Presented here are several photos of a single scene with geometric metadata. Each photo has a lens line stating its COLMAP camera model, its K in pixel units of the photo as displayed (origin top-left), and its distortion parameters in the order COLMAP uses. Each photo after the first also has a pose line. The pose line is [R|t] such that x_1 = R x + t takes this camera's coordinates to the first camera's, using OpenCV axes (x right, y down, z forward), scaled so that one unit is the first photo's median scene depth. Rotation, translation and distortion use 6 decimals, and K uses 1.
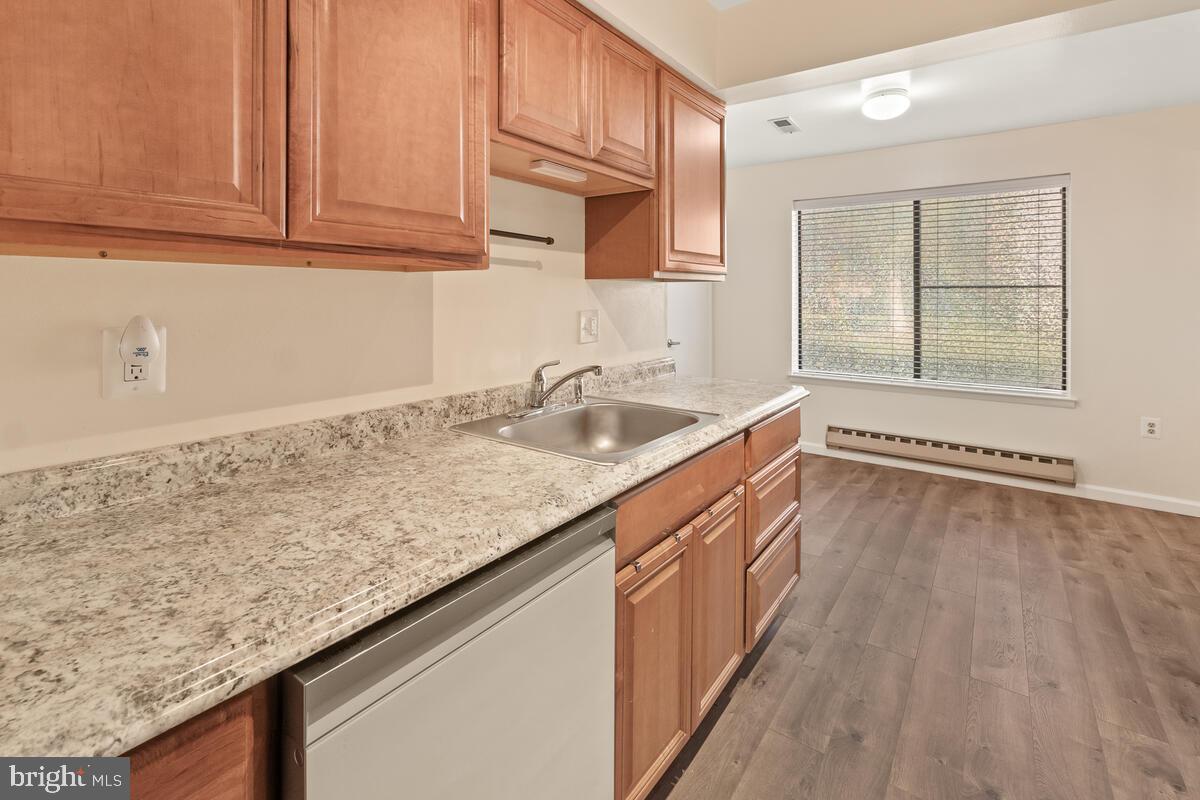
lens RADIAL K [[556.7, 0, 598.8], [0, 556.7, 299.9], [0, 0, 1]] dist [-0.000825, -0.000156]
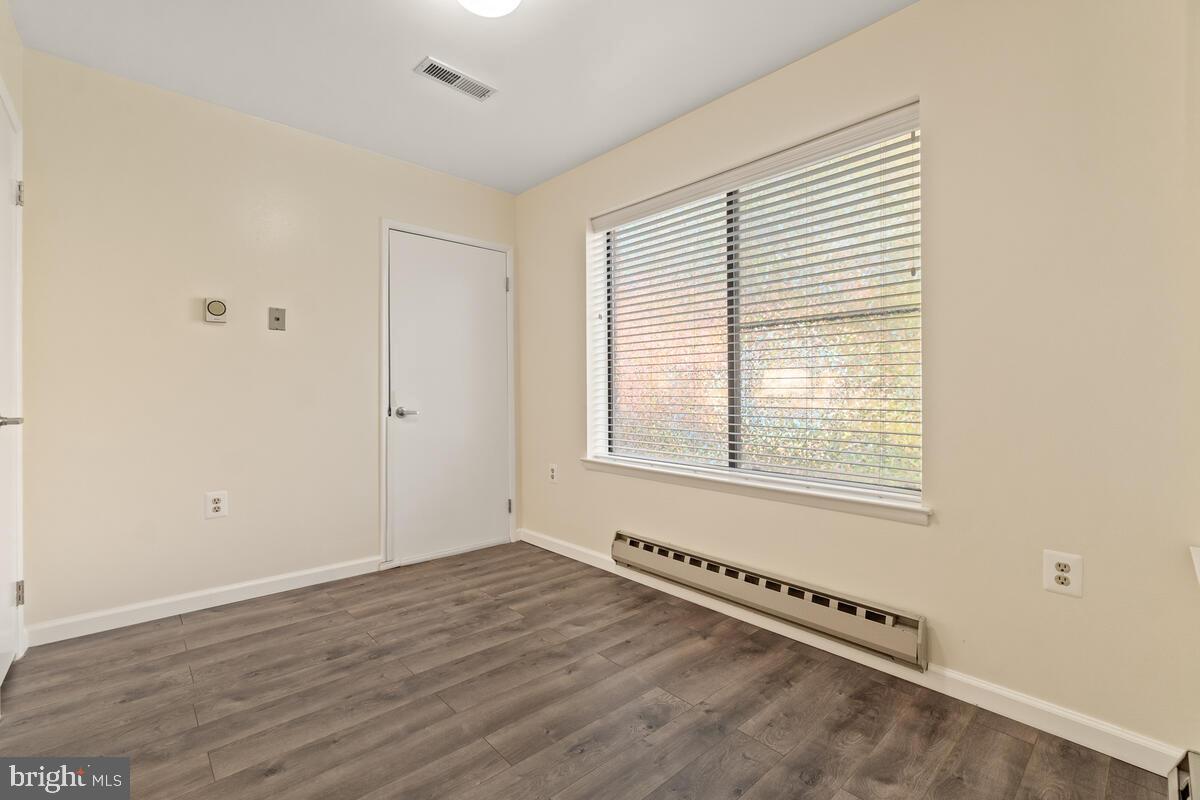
lens RADIAL K [[522.4, 0, 595.5], [0, 522.4, 391.3], [0, 0, 1]] dist [-0.002310, -0.000223]
pose [[0.979399, -0.001520, -0.201929, 0.680004], [-0.000422, 0.999954, -0.009571, 0.072542], [0.201935, 0.009459, 0.979353, 0.459189]]
